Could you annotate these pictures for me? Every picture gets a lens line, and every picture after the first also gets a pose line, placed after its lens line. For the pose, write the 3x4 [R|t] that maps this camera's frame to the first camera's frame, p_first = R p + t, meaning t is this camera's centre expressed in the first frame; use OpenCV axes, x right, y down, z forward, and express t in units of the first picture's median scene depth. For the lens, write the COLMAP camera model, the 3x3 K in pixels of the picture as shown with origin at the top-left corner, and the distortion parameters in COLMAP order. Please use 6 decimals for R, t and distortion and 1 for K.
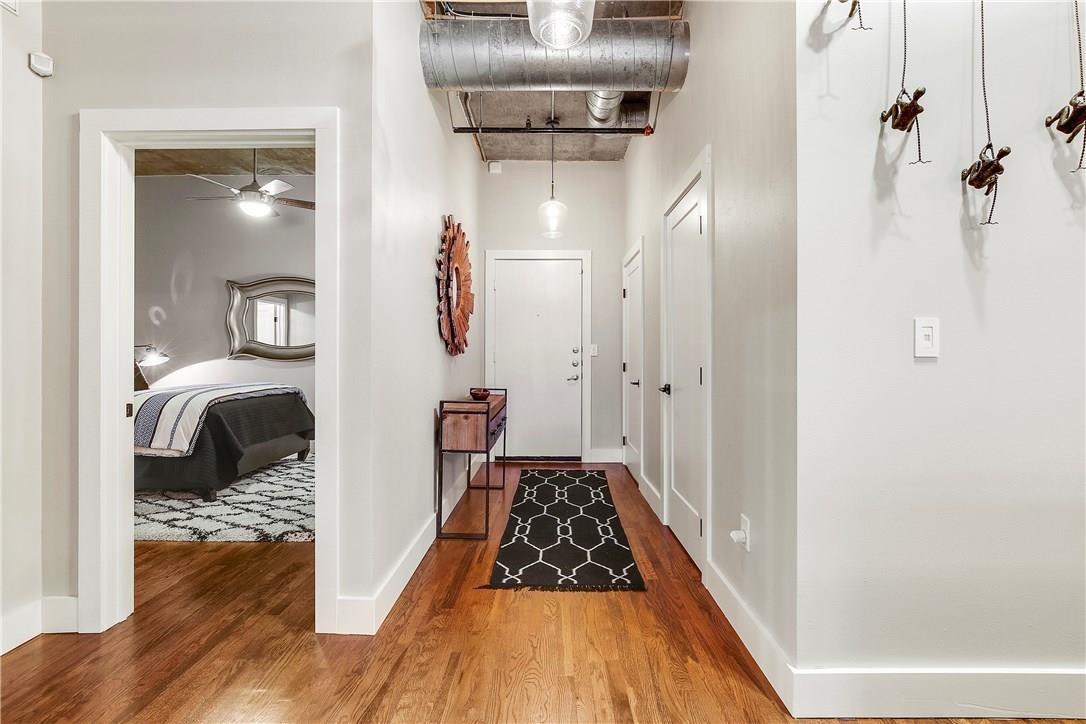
lens RADIAL K [[500.0, 0, 540.9], [0, 500.0, 352.9], [0, 0, 1]] dist [-0.006405, 0.000907]
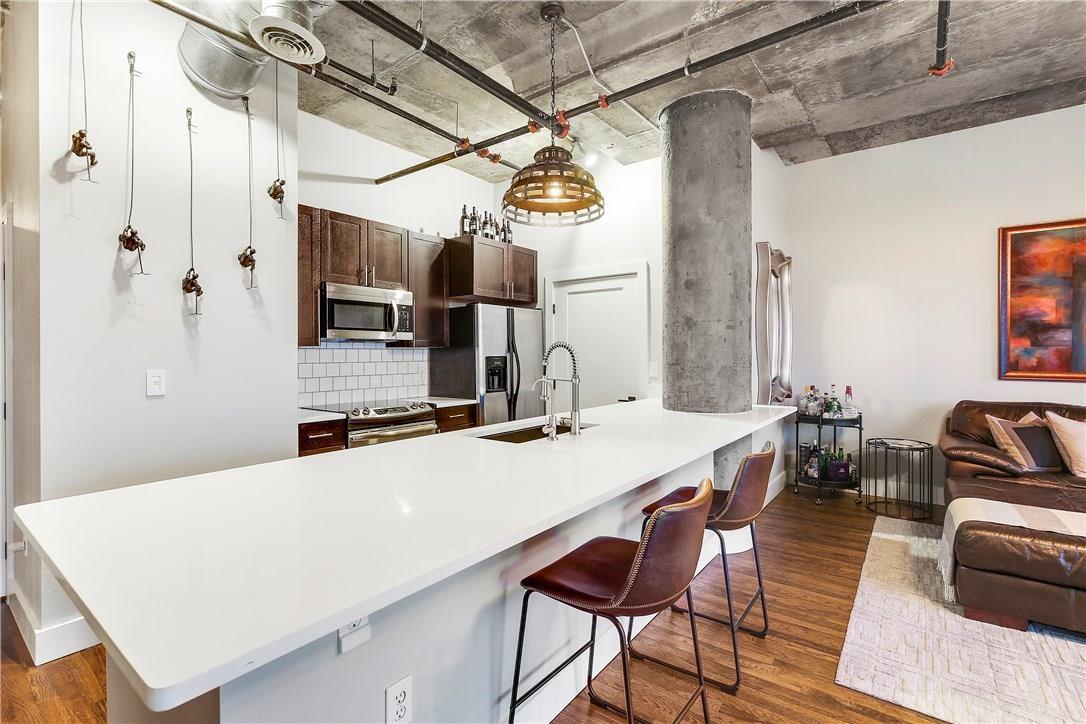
lens RADIAL K [[500.0, 0, 542.2], [0, 500.0, 352.9], [0, 0, 1]] dist [-0.006405, 0.000907]
pose [[0.591026, -0.000776, 0.806652, 0.212062], [0.000632, 1.000000, 0.000499, -0.117949], [-0.806652, 0.000215, 0.591026, -0.860430]]
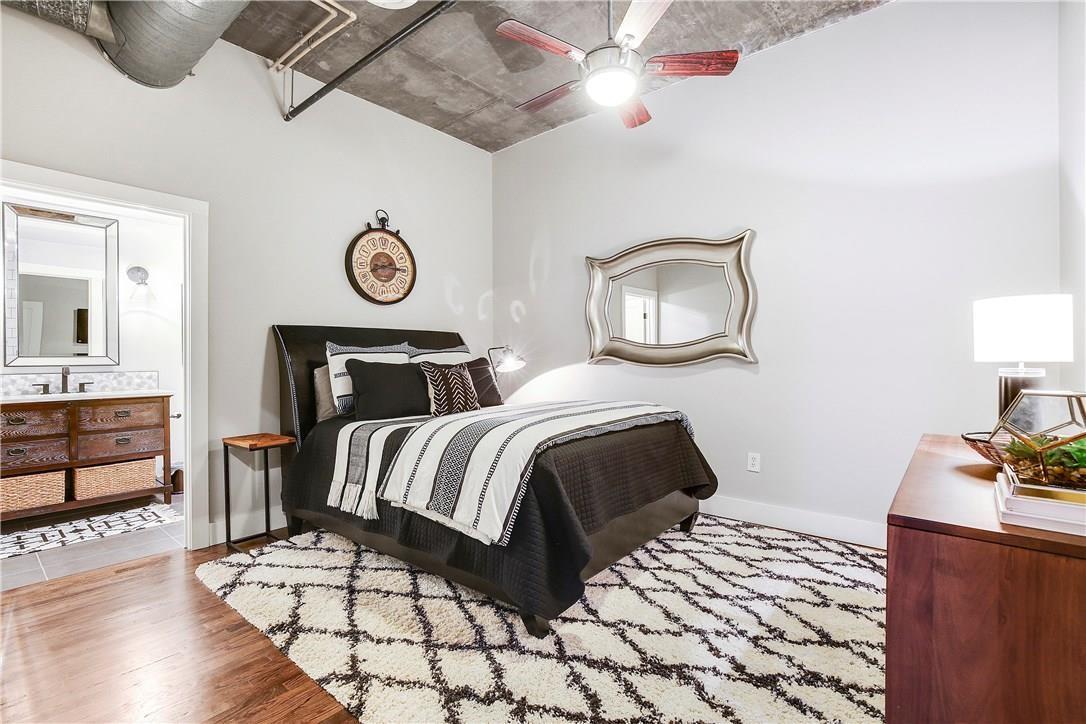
lens RADIAL K [[500.0, 0, 545.4], [0, 500.0, 357.8], [0, 0, 1]] dist [-0.006405, 0.000907]
pose [[0.774786, -0.005045, -0.632204, -0.310416], [0.008496, 0.999961, 0.002433, 0.002393], [0.632167, -0.007256, 0.774798, 0.576104]]
